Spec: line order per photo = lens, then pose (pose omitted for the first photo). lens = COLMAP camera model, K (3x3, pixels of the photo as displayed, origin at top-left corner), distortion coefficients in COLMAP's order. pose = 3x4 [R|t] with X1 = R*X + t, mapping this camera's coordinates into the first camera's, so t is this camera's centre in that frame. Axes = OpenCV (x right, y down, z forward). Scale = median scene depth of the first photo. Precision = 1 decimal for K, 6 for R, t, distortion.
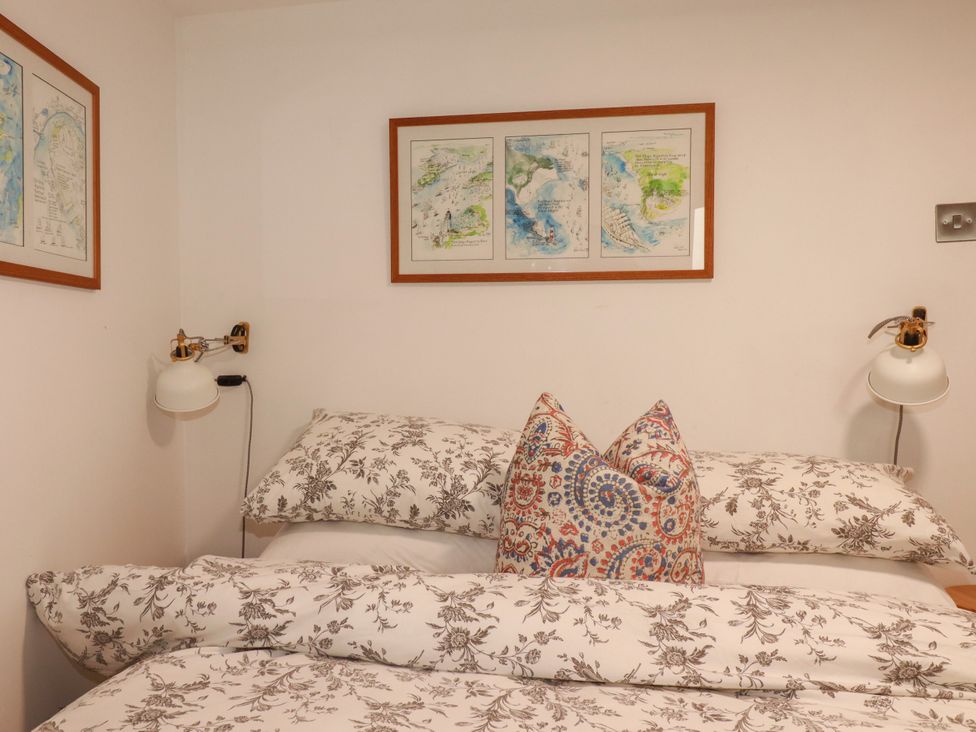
lens RADIAL K [[766.4, 0, 488.0], [0, 766.4, 366.0], [0, 0, 1]] dist [0.002824, -0.005880]
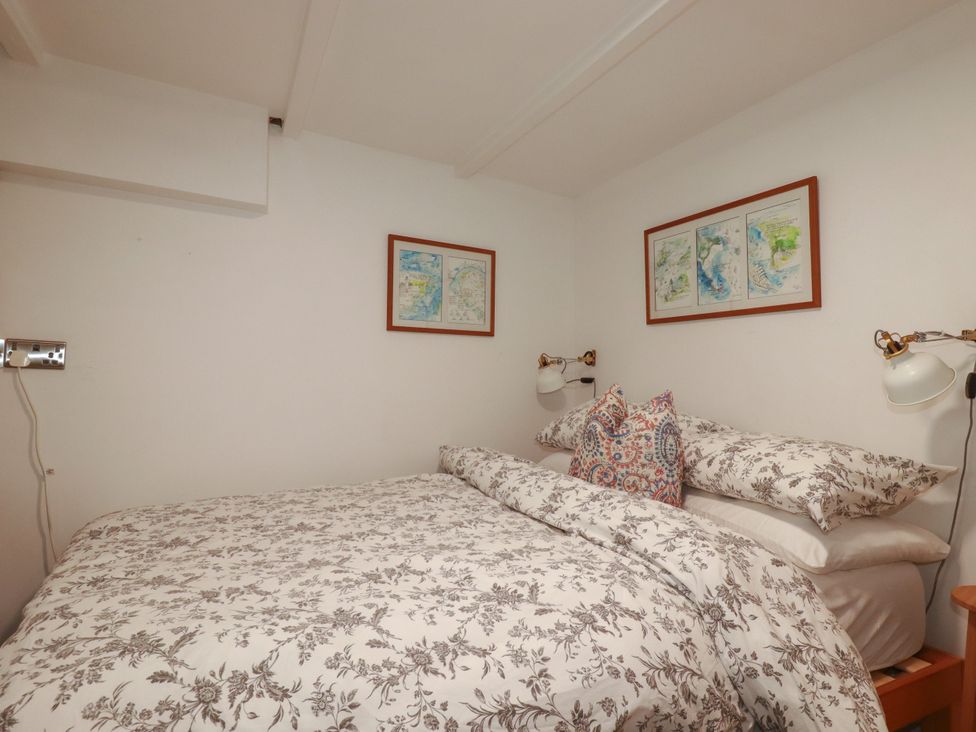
lens RADIAL K [[510.0, 0, 485.4], [0, 510.0, 362.1], [0, 0, 1]] dist [-0.000968, -0.001047]
pose [[0.617338, -0.003790, -0.786689, 0.614461], [-0.030887, 0.999101, -0.029052, 0.021892], [0.786092, 0.042233, 0.616666, 0.018908]]
